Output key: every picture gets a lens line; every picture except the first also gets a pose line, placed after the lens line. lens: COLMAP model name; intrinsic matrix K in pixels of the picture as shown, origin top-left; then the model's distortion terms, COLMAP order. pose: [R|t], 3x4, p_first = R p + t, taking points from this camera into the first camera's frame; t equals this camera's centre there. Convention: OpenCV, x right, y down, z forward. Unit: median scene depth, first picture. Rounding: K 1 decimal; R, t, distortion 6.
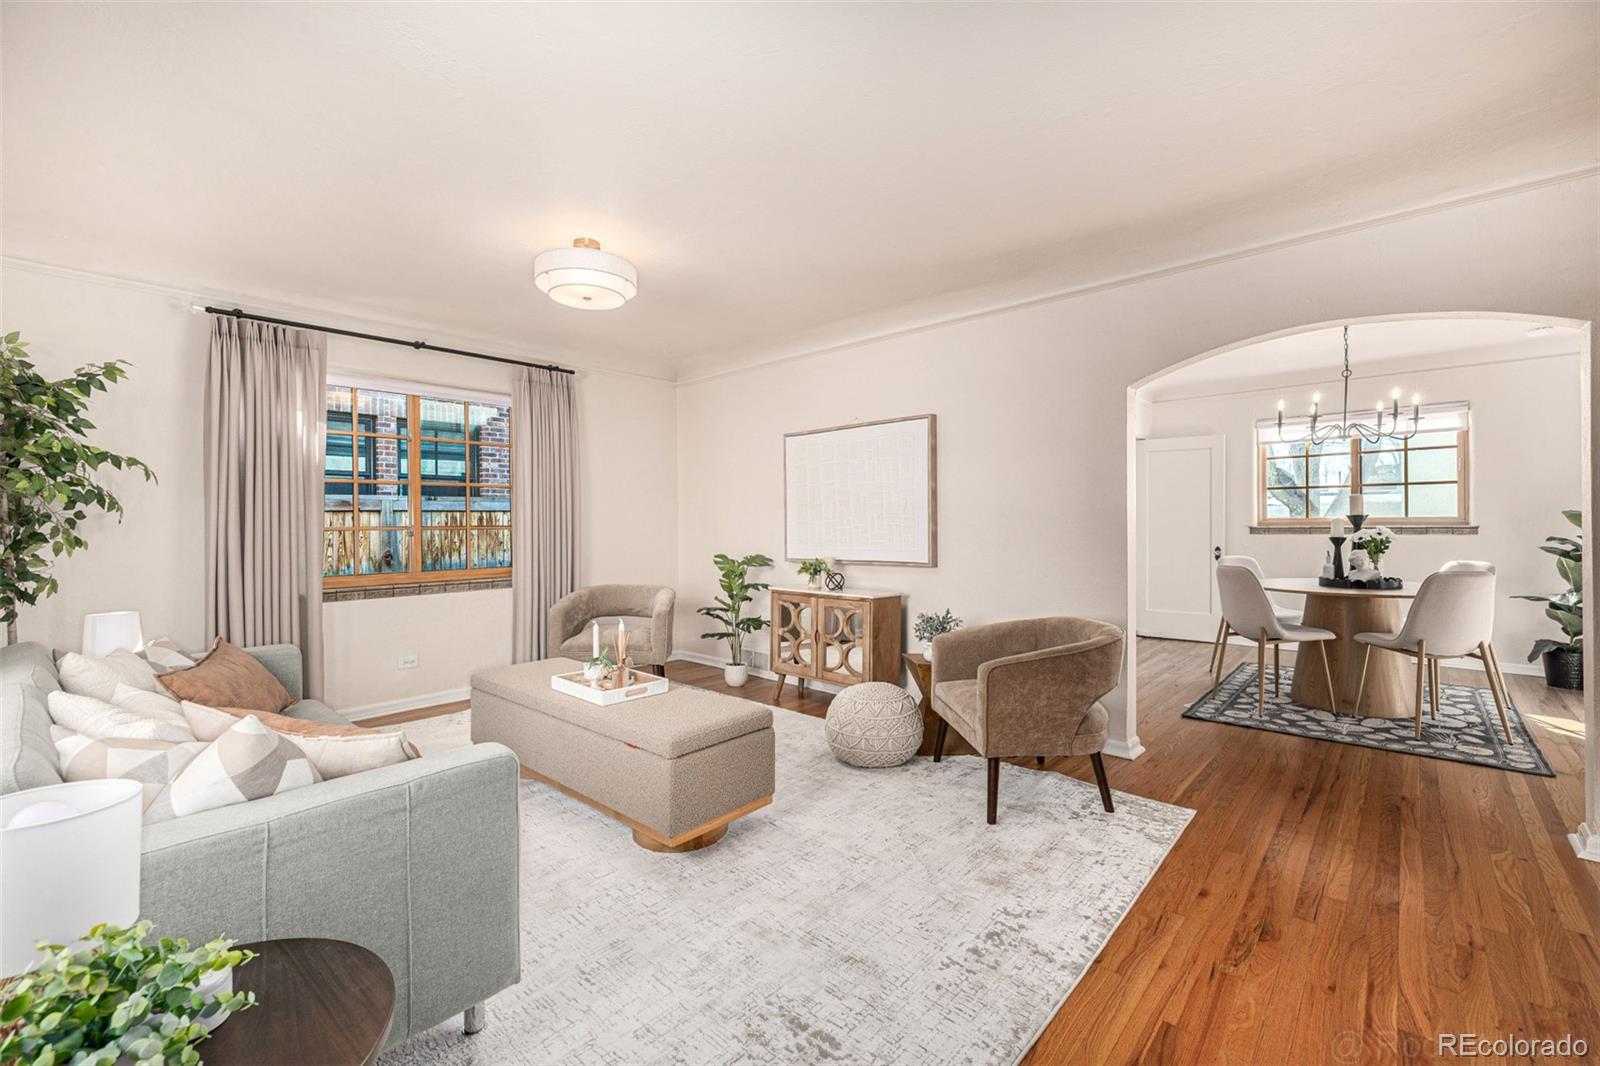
lens RADIAL K [[673.0, 0, 794.6], [0, 673.0, 525.4], [0, 0, 1]] dist [0.002783, 0.000190]
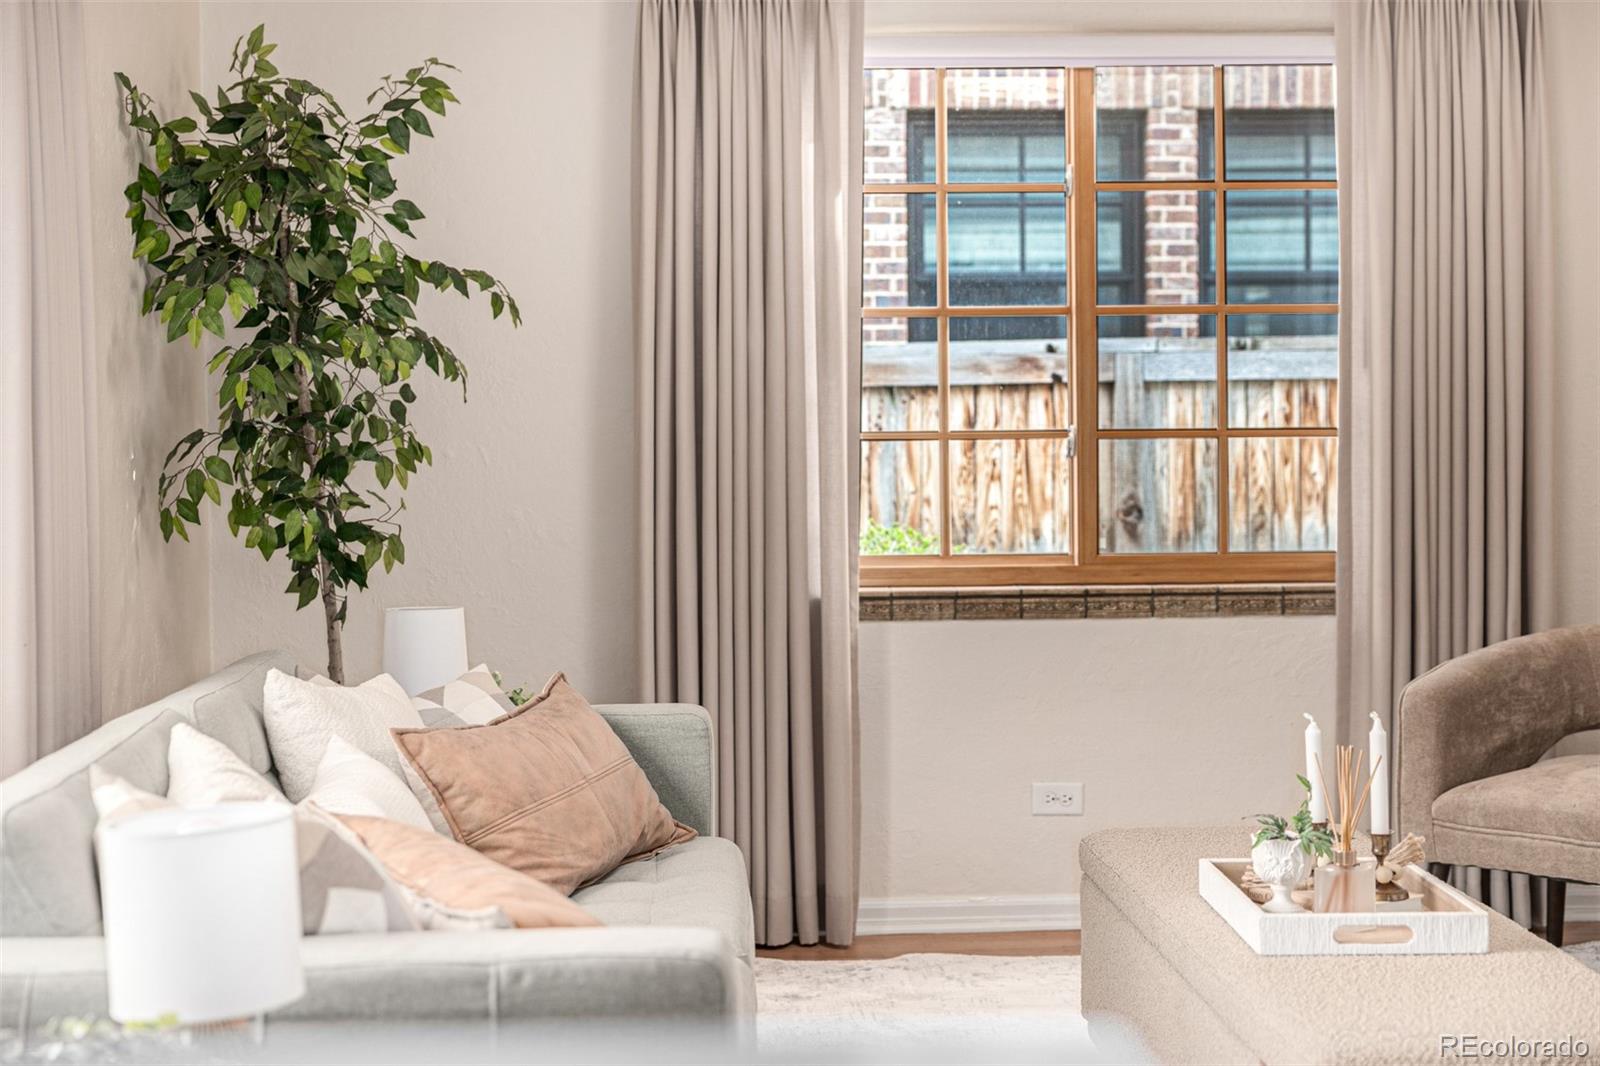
lens RADIAL K [[2400.8, 0, 799.8], [0, 2400.8, 480.8], [0, 0, 1]] dist [-0.009445, -0.028840]
pose [[0.706100, 0.017428, -0.707897, 0.245636], [0.001397, 0.999661, 0.026005, -0.004655], [0.708111, -0.019351, 0.705836, -0.019747]]
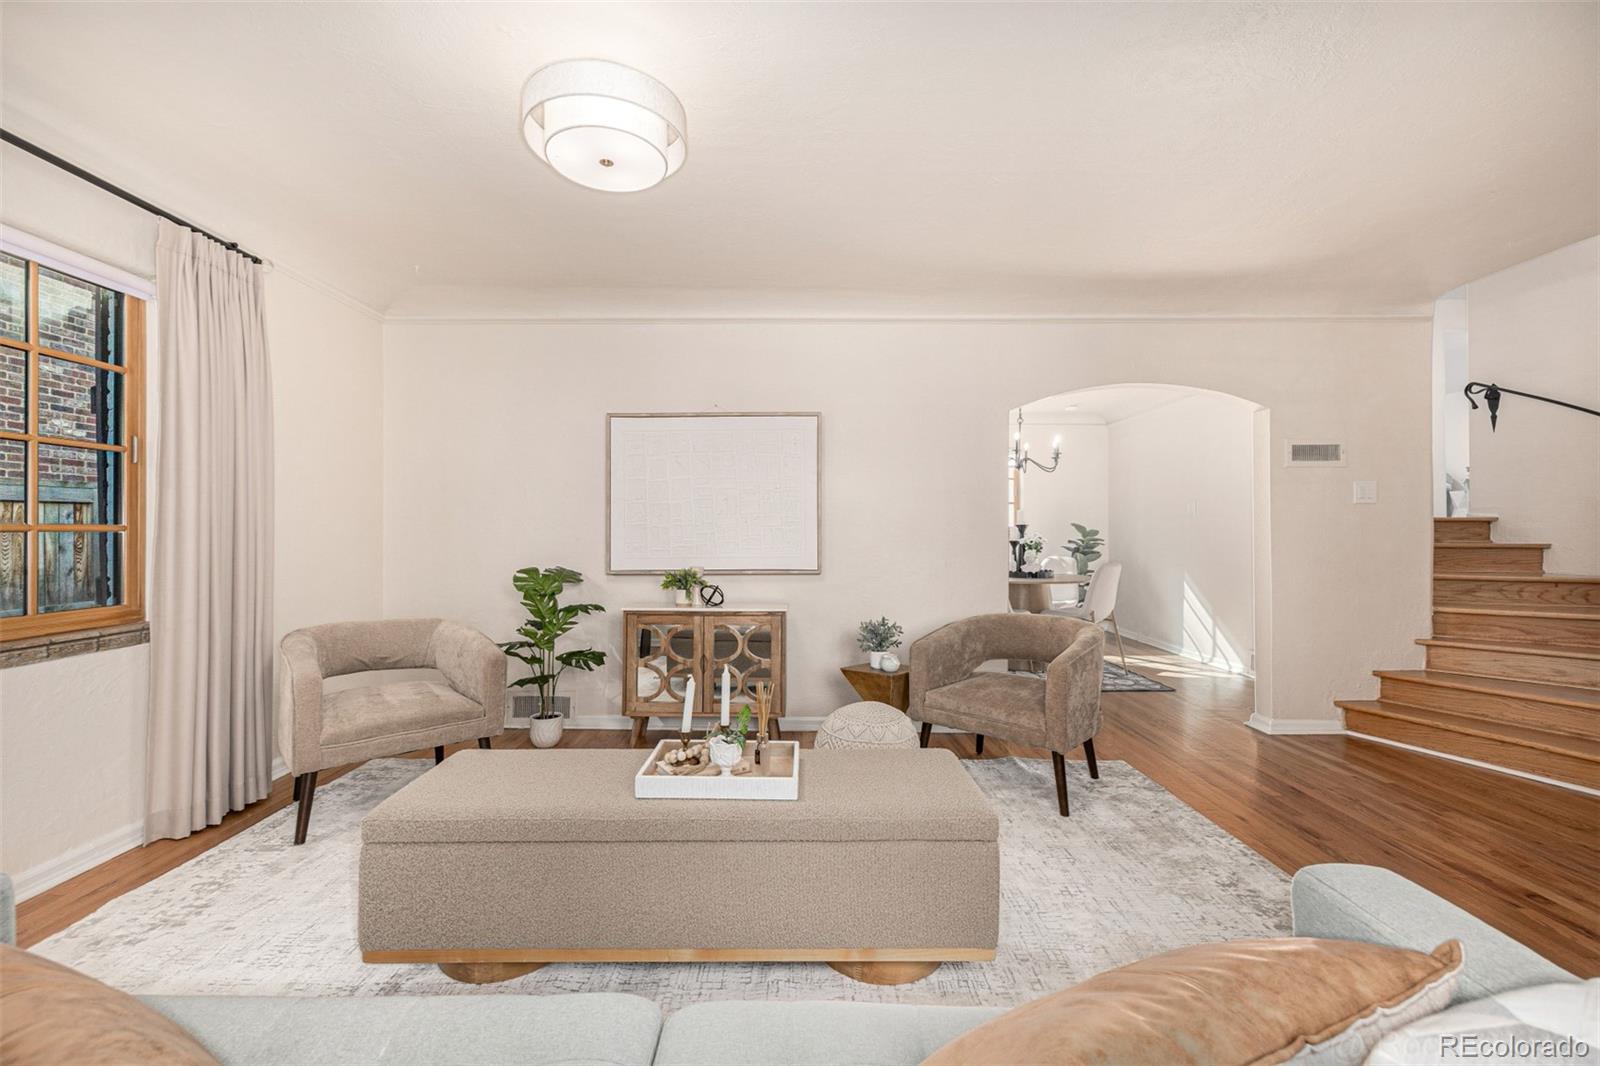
lens RADIAL K [[673.0, 0, 794.6], [0, 673.0, 525.4], [0, 0, 1]] dist [0.002783, 0.000190]
pose [[0.741851, 0.011372, 0.670469, -0.430685], [-0.004256, 0.999916, -0.012251, 0.005293], [-0.670552, 0.006235, 0.741837, 0.302598]]
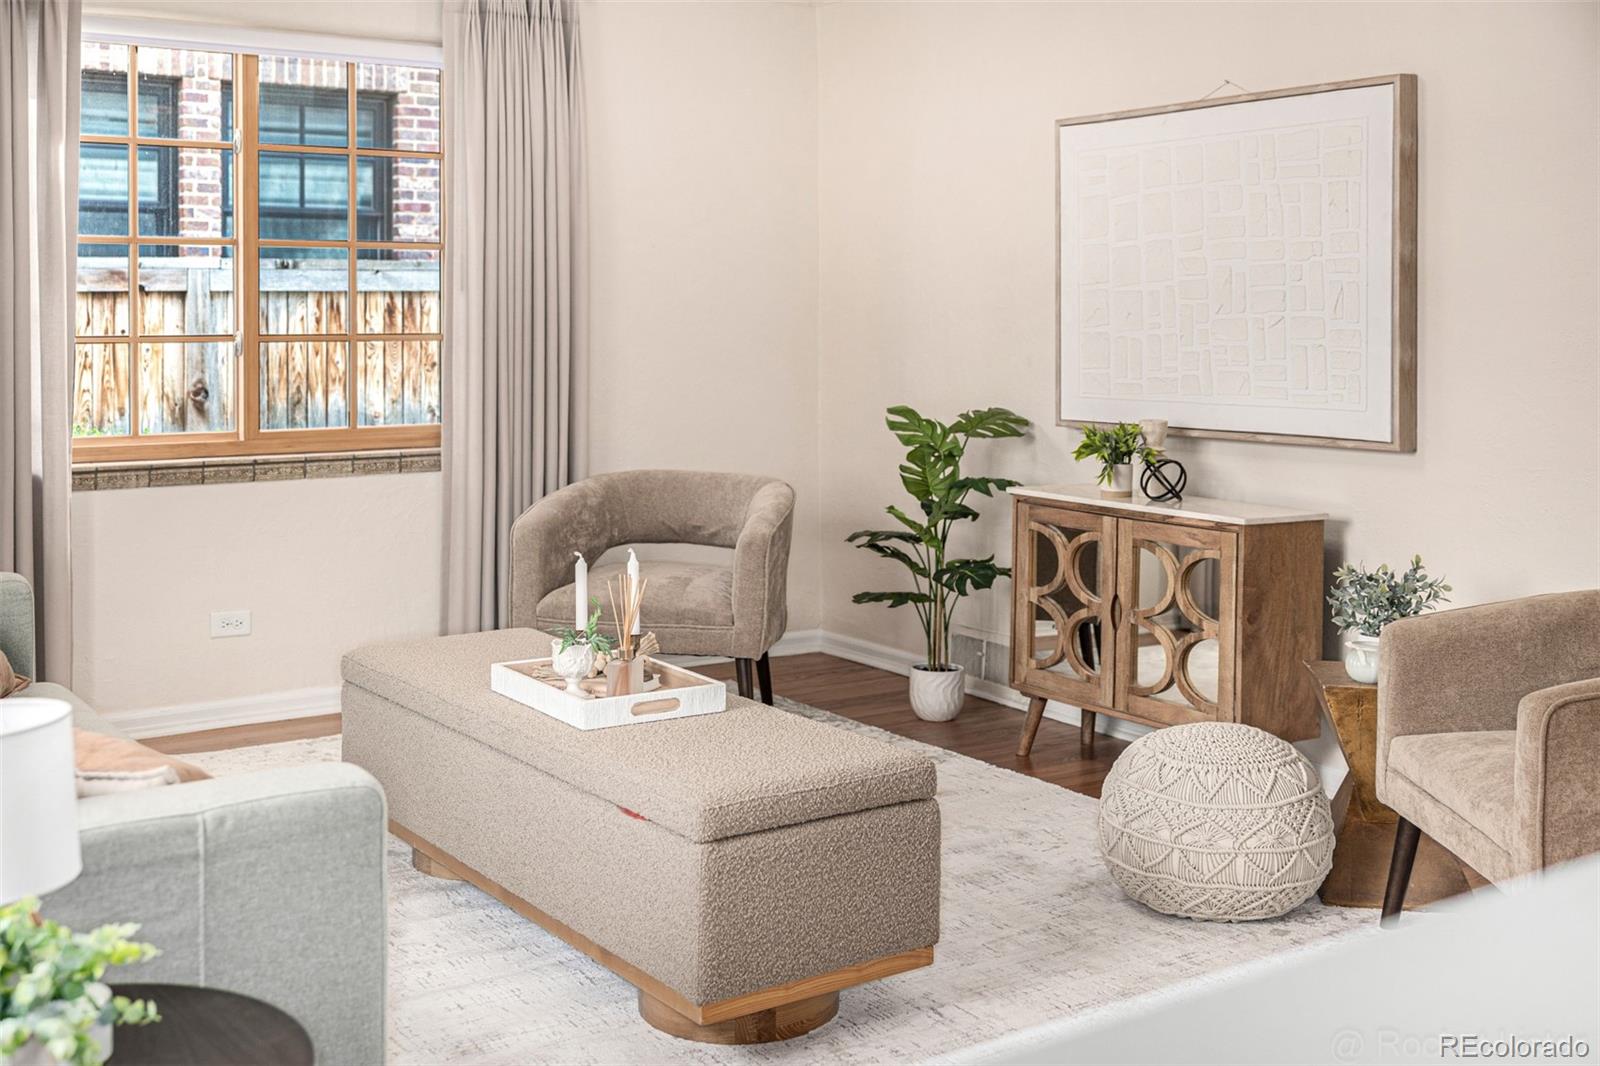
lens RADIAL K [[1776.9, 0, 795.3], [0, 1776.9, 324.3], [0, 0, 1]] dist [-0.000926, -0.007455]
pose [[0.974625, 0.010774, -0.223586, 0.082918], [-0.009424, 0.999930, 0.007103, -0.018161], [0.223647, -0.004815, 0.974658, -0.115735]]
